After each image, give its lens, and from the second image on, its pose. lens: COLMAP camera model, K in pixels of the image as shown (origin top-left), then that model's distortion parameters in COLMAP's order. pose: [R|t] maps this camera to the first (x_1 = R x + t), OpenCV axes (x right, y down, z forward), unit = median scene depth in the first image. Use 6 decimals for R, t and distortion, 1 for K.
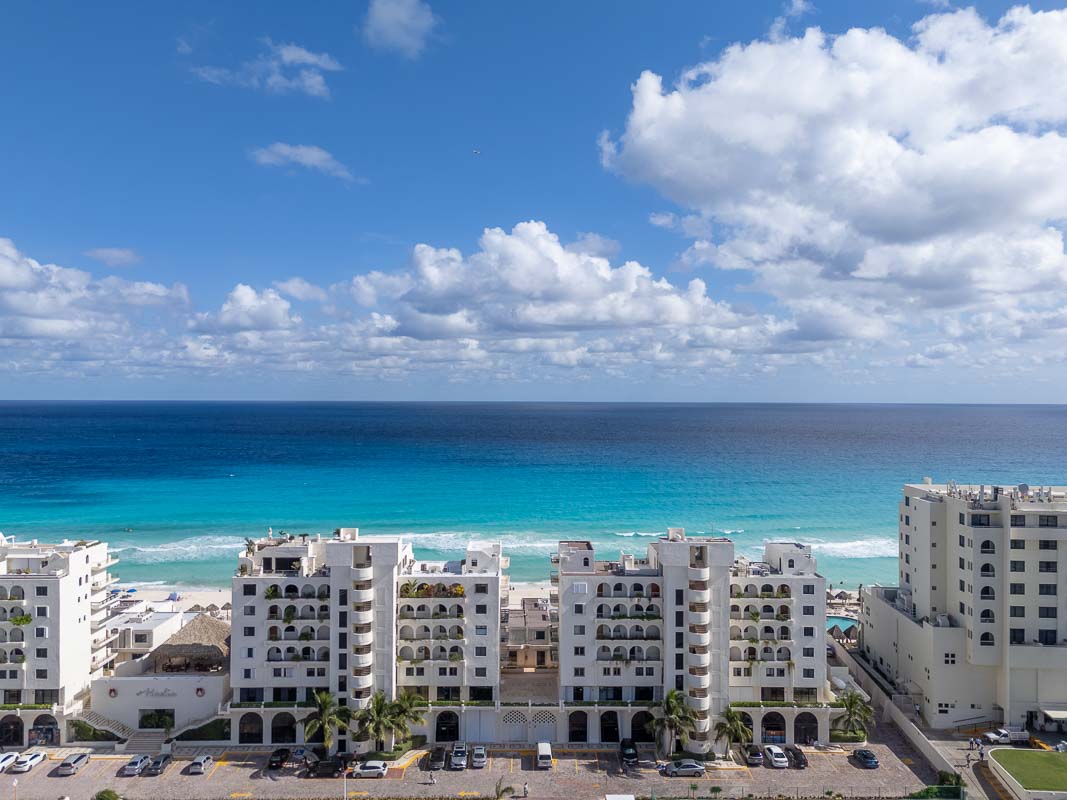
lens RADIAL K [[792.1, 0, 538.8], [0, 792.1, 401.3], [0, 0, 1]] dist [0.058758, -0.051502]
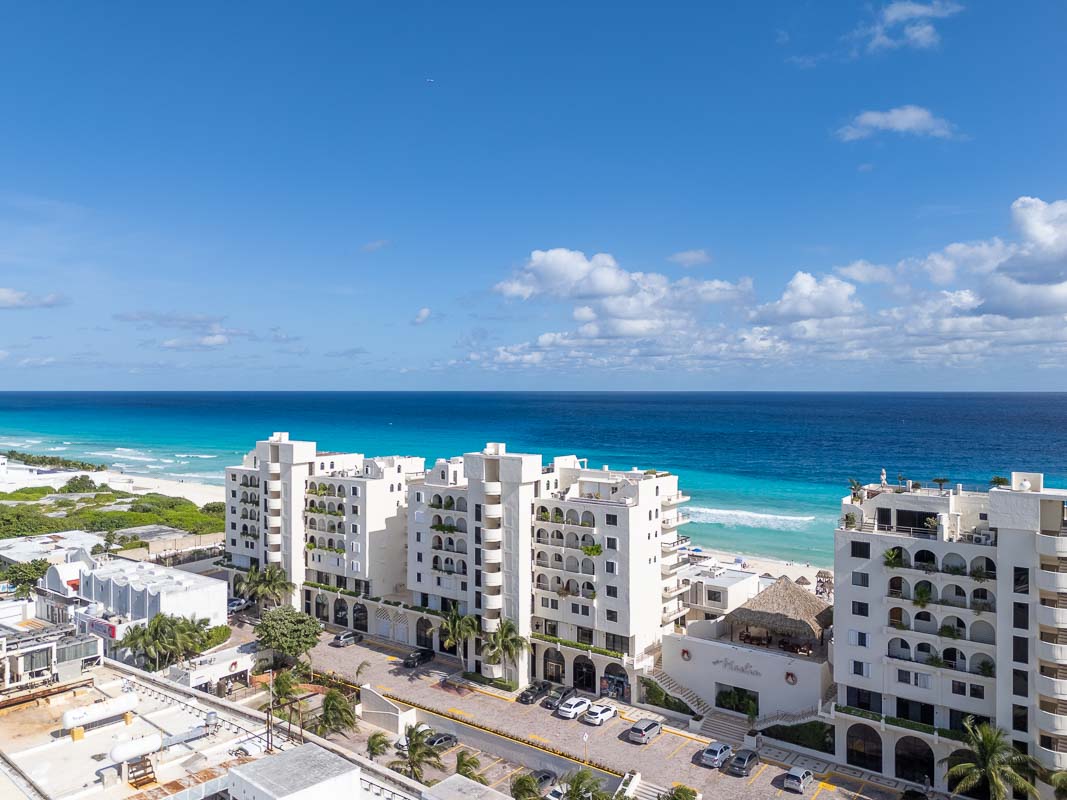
lens RADIAL K [[796.4, 0, 533.5], [0, 796.4, 400.0], [0, 0, 1]] dist [0.069961, -0.064453]
pose [[0.789756, 0.004311, -0.613406, -0.156566], [-0.000368, 0.999978, 0.006555, 0.100816], [0.613421, -0.004951, 0.789741, 0.268520]]
